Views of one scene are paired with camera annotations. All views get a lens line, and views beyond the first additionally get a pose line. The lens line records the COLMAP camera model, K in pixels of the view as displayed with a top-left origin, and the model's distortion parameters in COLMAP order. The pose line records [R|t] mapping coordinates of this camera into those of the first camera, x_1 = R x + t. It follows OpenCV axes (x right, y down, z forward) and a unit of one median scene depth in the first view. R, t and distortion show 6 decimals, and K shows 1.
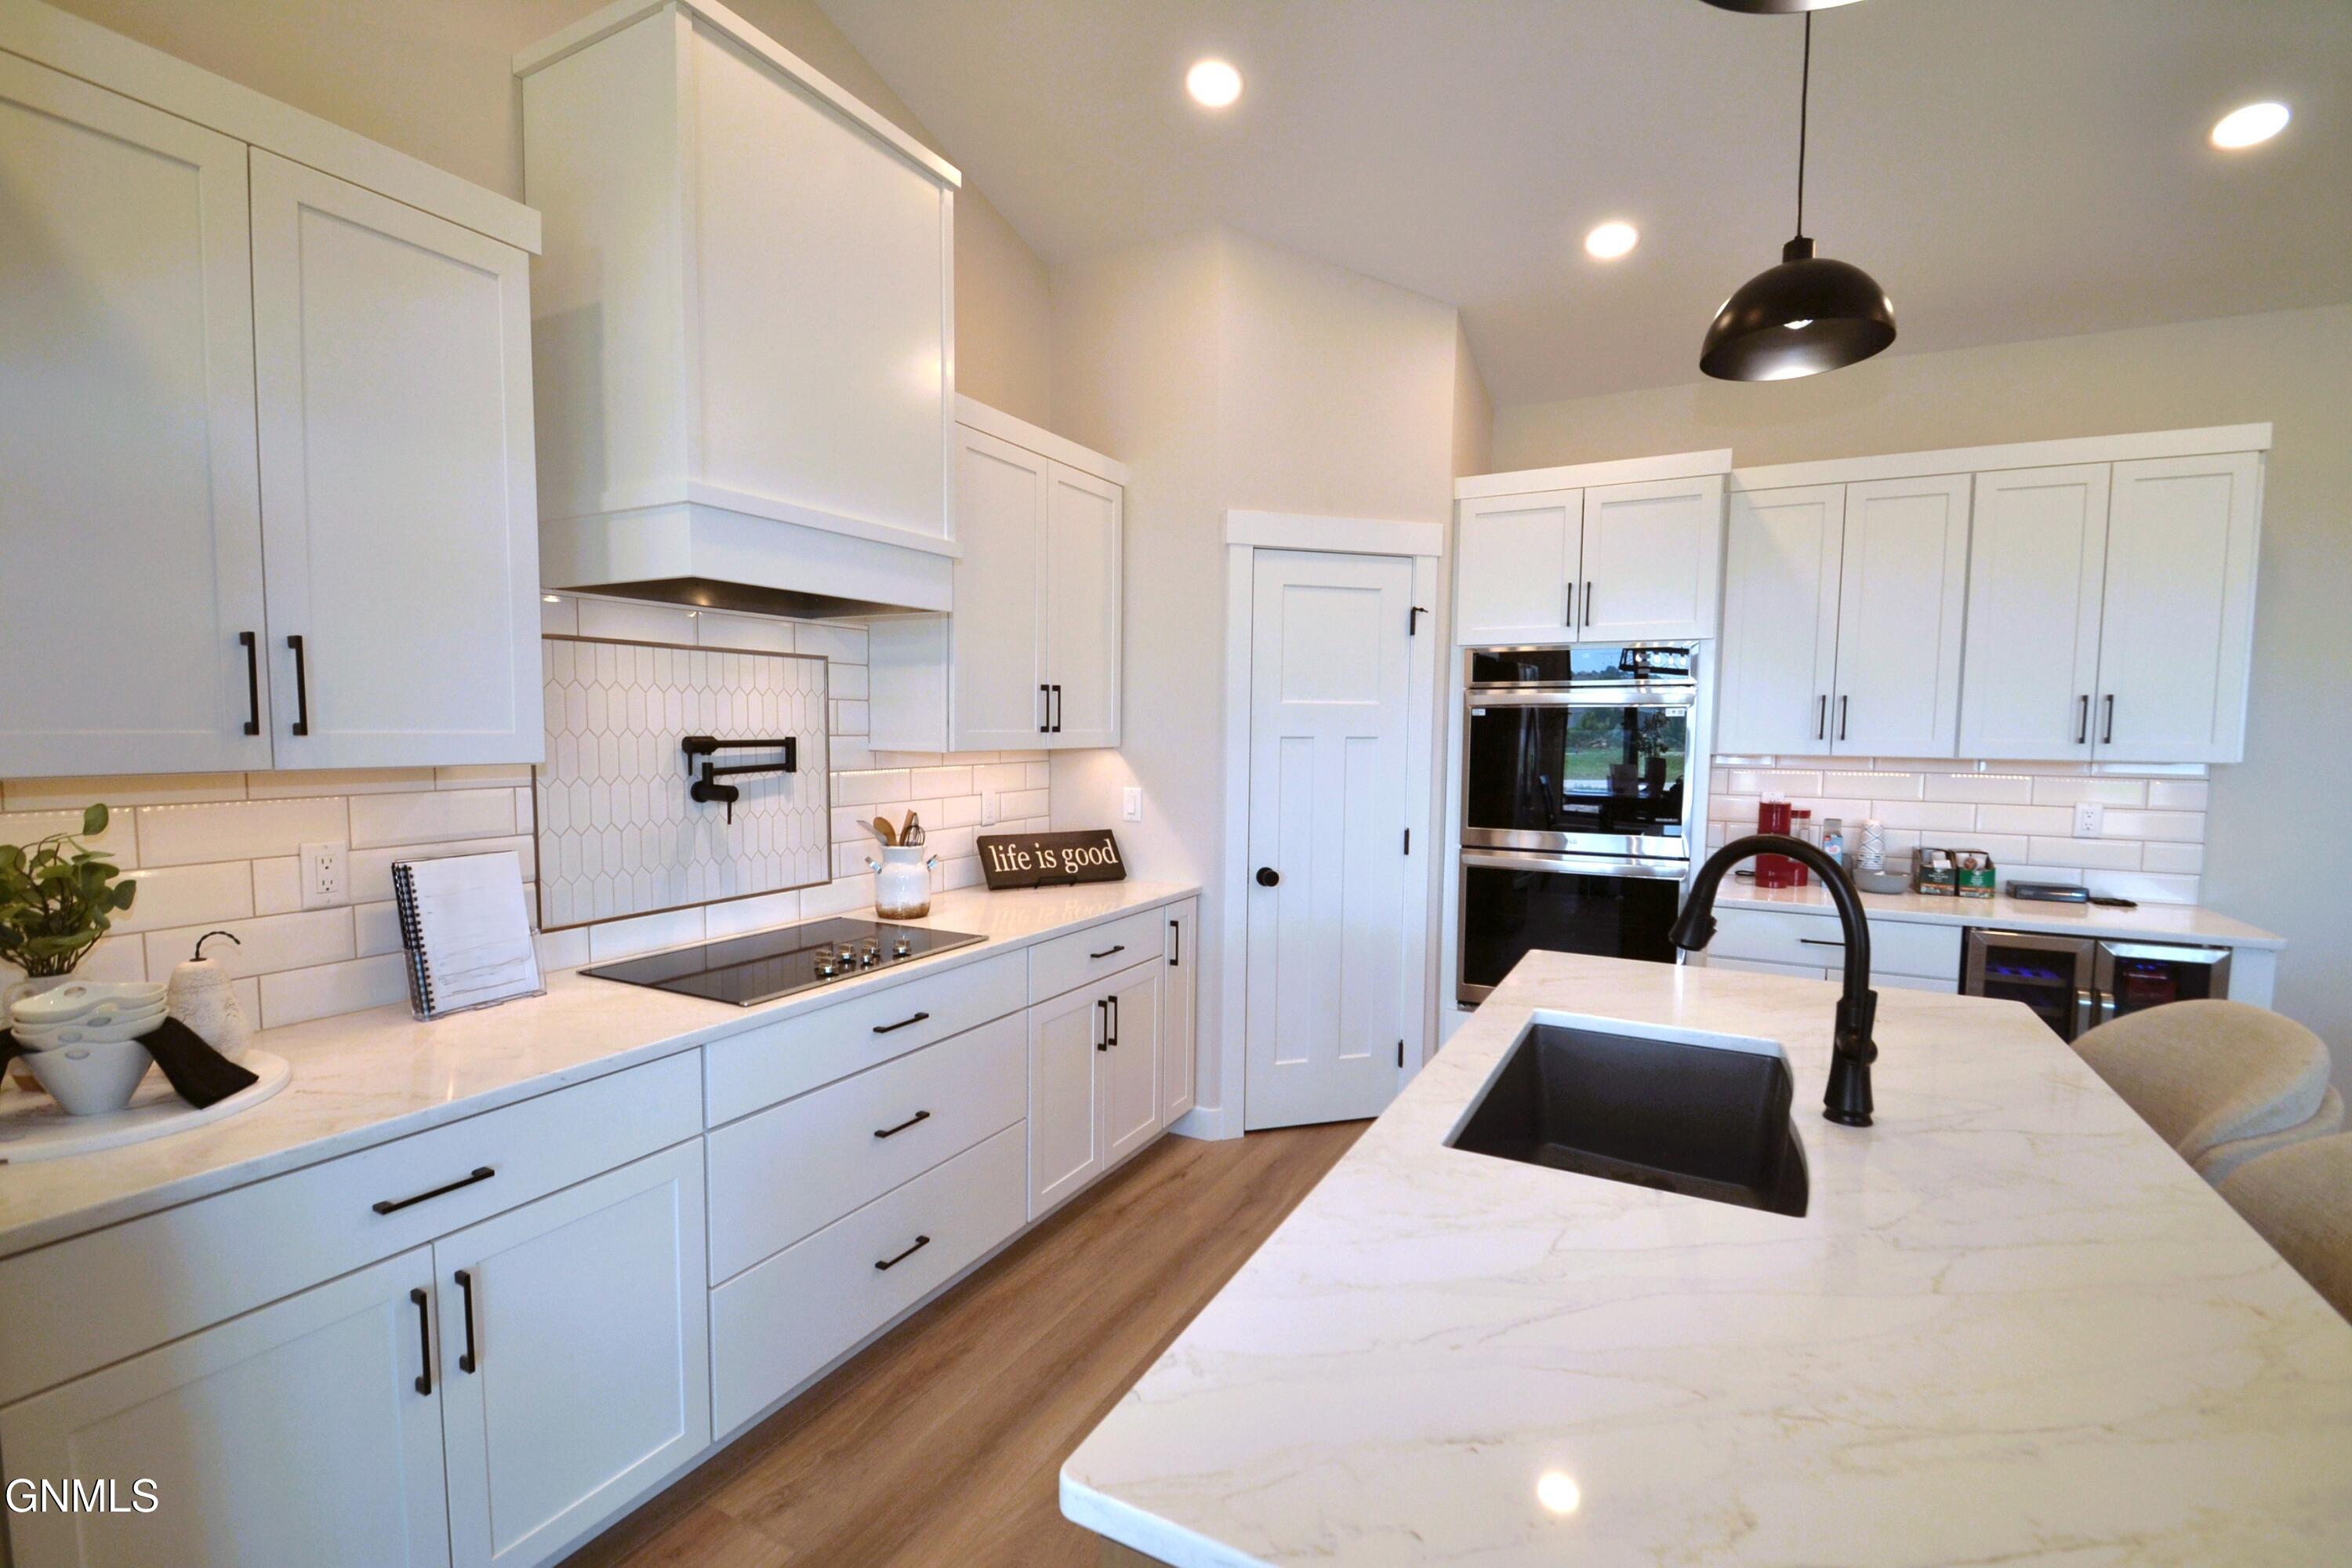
lens RADIAL K [[1056.6, 0, 1163.9], [0, 1056.6, 803.5], [0, 0, 1]] dist [0.030122, -0.026064]
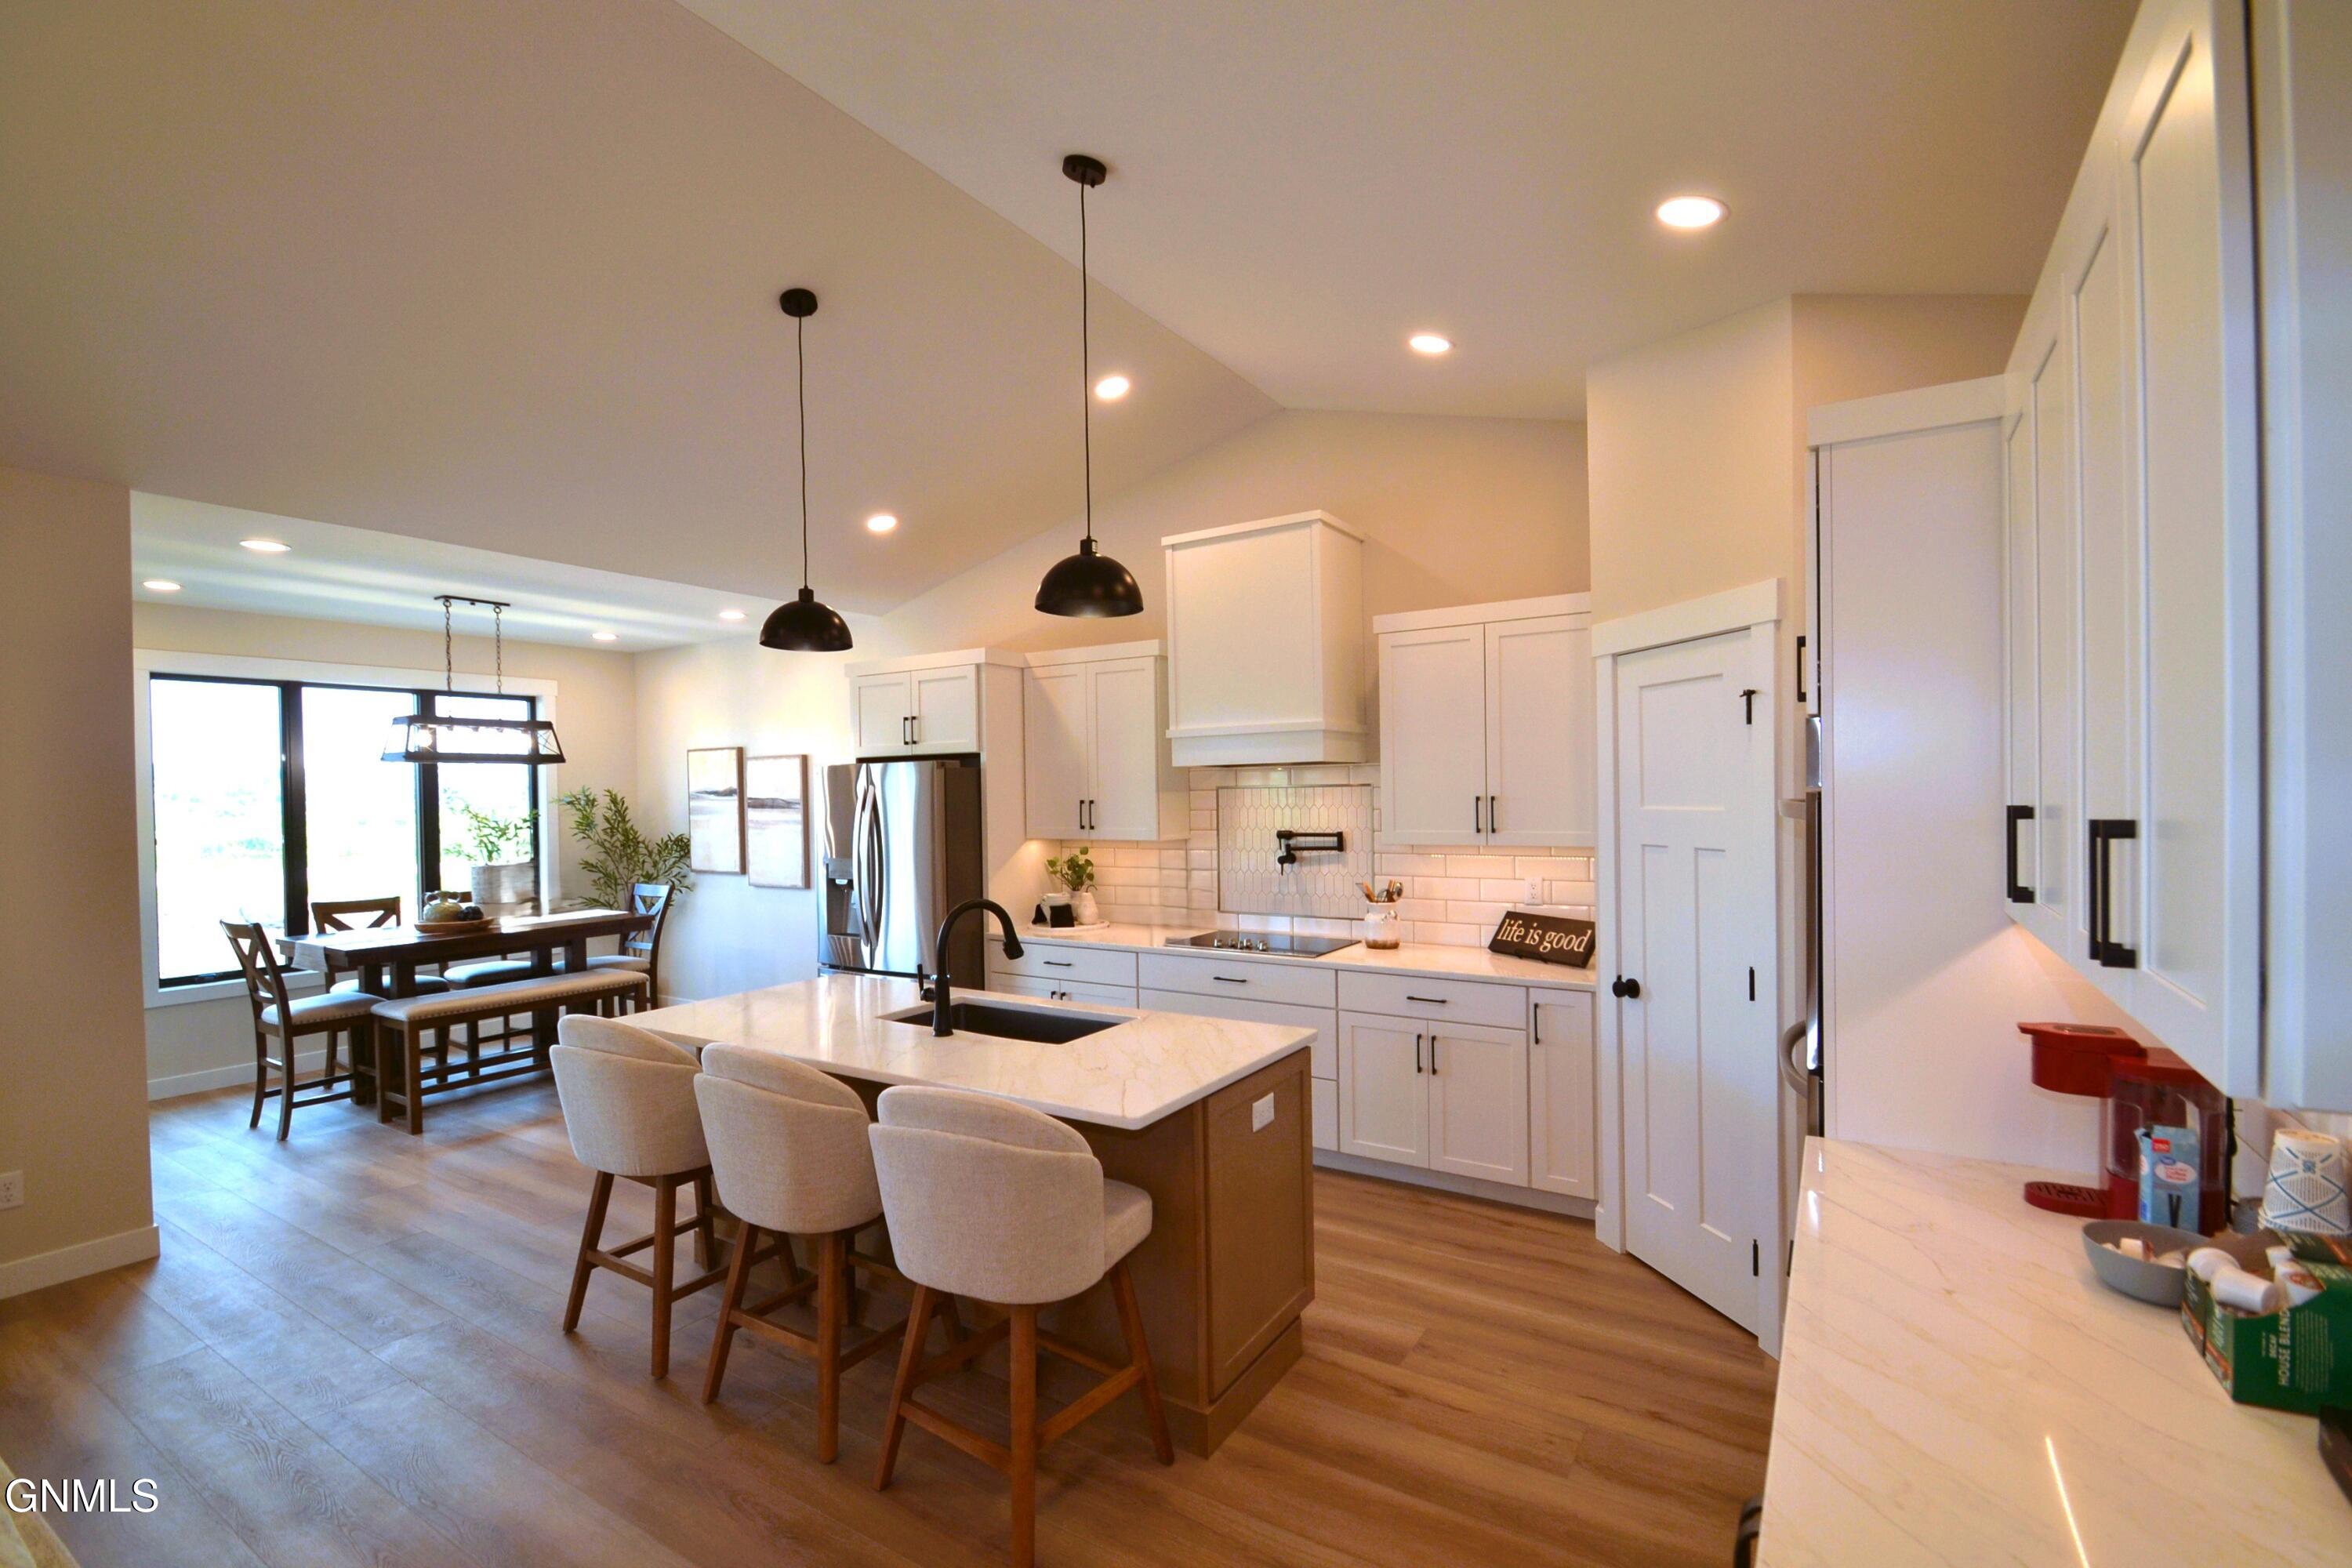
lens RADIAL K [[1056.6, 0, 1163.9], [0, 1056.6, 803.5], [0, 0, 1]] dist [0.030122, -0.026064]
pose [[-0.072105, 0.005176, -0.997384, 1.426510], [-0.059118, 0.998206, 0.009454, -0.108728], [0.995643, 0.059645, -0.071670, 0.828643]]
